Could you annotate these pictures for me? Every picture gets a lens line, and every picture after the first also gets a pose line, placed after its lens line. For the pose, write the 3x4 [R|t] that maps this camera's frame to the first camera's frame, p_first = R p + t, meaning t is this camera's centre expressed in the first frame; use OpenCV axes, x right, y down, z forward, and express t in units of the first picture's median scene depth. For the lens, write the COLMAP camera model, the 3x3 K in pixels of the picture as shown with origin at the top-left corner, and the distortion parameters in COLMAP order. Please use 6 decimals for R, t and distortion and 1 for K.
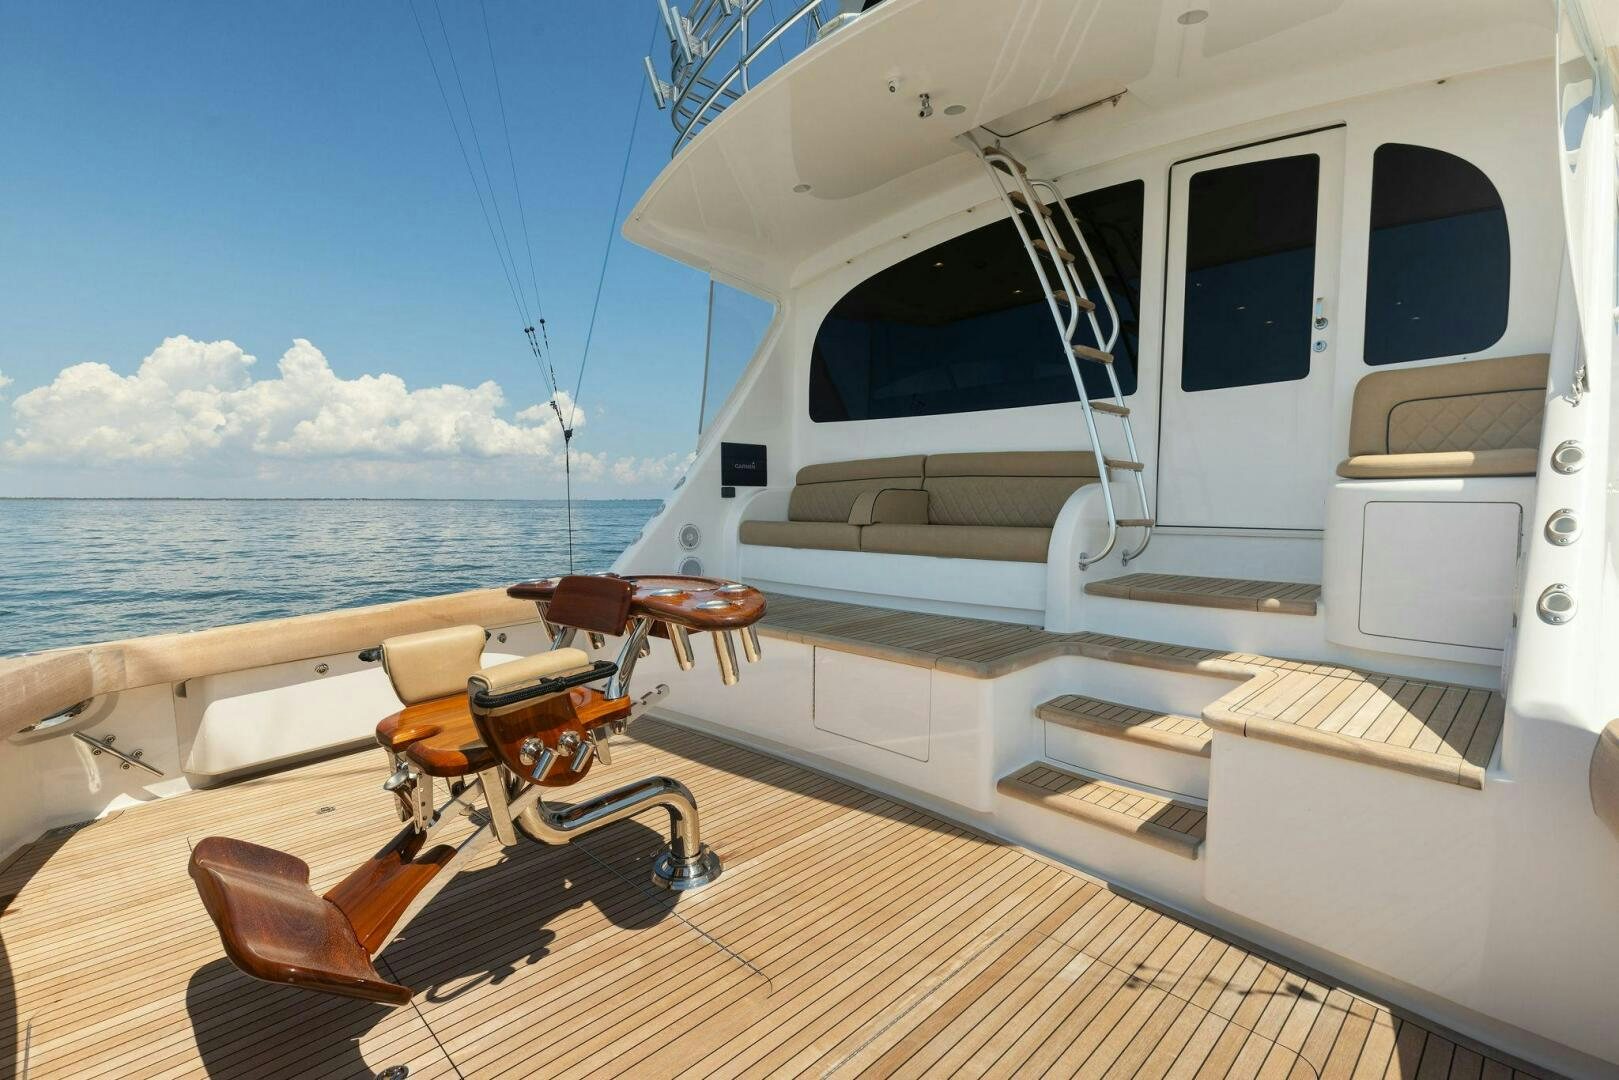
lens RADIAL K [[754.3, 0, 809.5], [0, 754.3, 540.0], [0, 0, 1]] dist [0.000258, 0.000594]
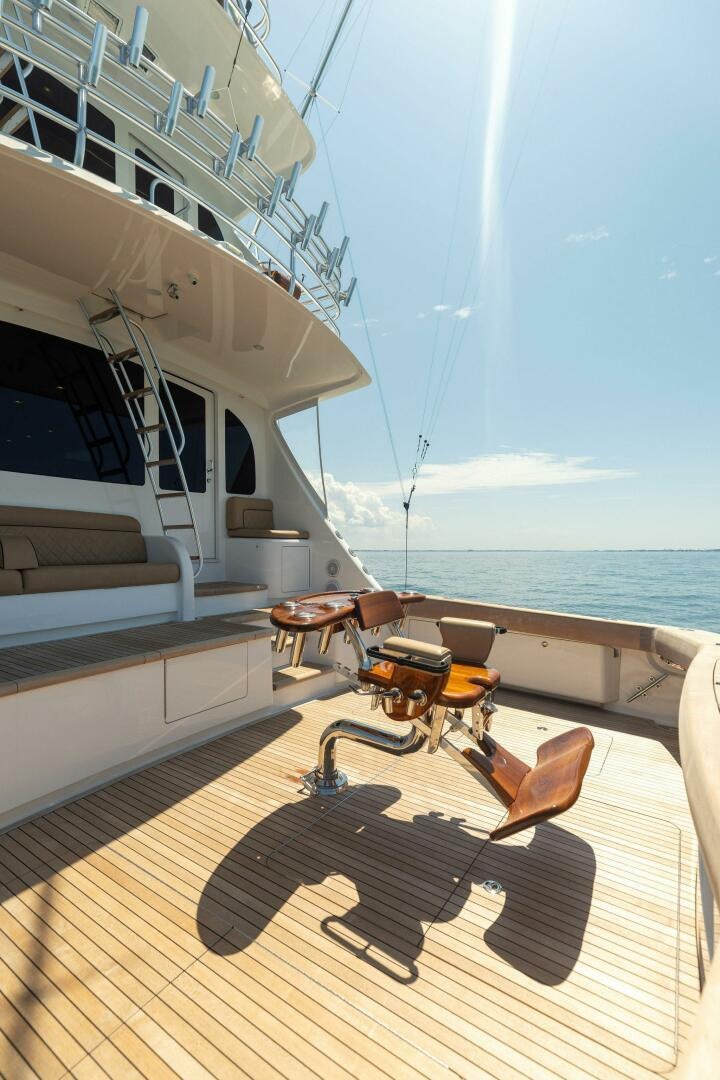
lens RADIAL K [[484.1, 0, 348.8], [0, 484.1, 539.0], [0, 0, 1]] dist [0.002390, 0.000215]
pose [[-0.179688, 0.015799, 0.983597, -0.887442], [0.055892, 0.998420, -0.005827, -0.042281], [-0.982135, 0.053928, -0.180287, 0.858492]]
